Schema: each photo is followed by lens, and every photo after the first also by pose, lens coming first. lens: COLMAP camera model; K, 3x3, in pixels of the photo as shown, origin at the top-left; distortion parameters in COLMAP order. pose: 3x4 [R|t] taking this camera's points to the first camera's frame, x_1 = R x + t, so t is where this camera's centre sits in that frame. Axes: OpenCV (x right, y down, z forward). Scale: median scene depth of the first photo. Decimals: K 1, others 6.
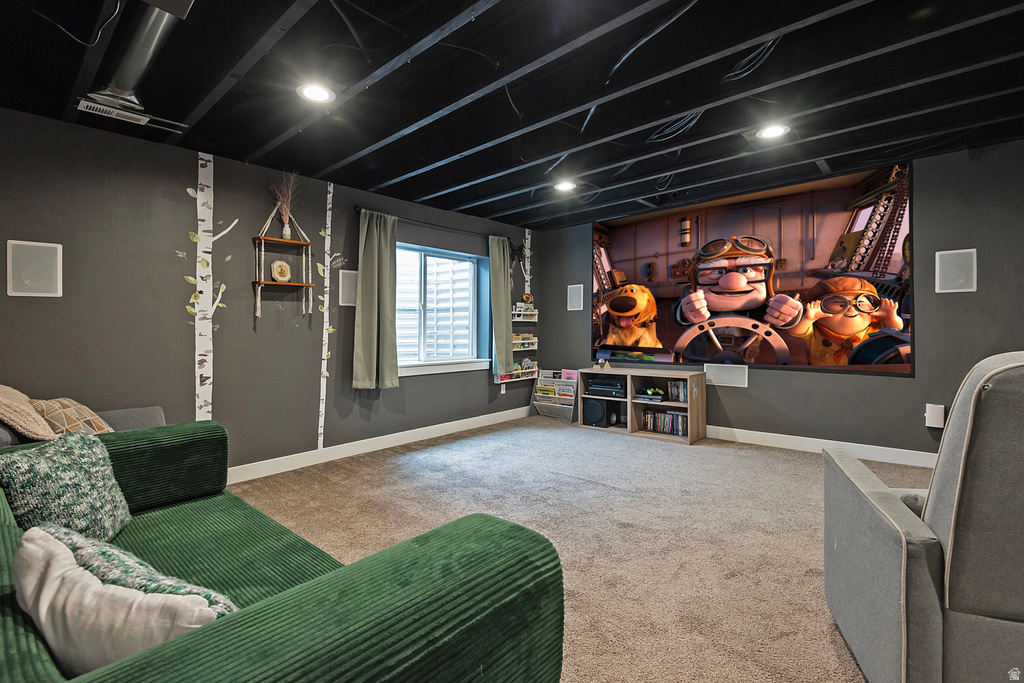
lens RADIAL K [[469.9, 0, 512.0], [0, 469.9, 341.5], [0, 0, 1]] dist [0.034153, -0.019579]
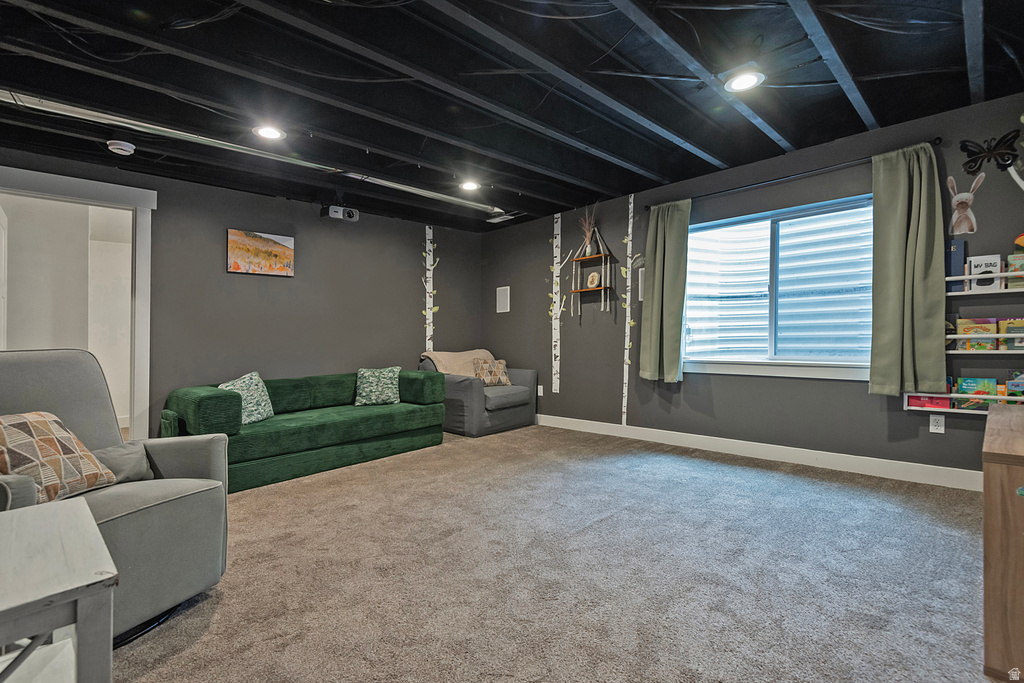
lens RADIAL K [[469.9, 0, 512.0], [0, 469.9, 341.5], [0, 0, 1]] dist [0.034153, -0.019579]
pose [[-0.042791, 0.010743, -0.999026, 0.771043], [-0.012127, 0.999863, 0.011272, 0.009953], [0.999010, 0.012598, -0.042655, 0.769014]]
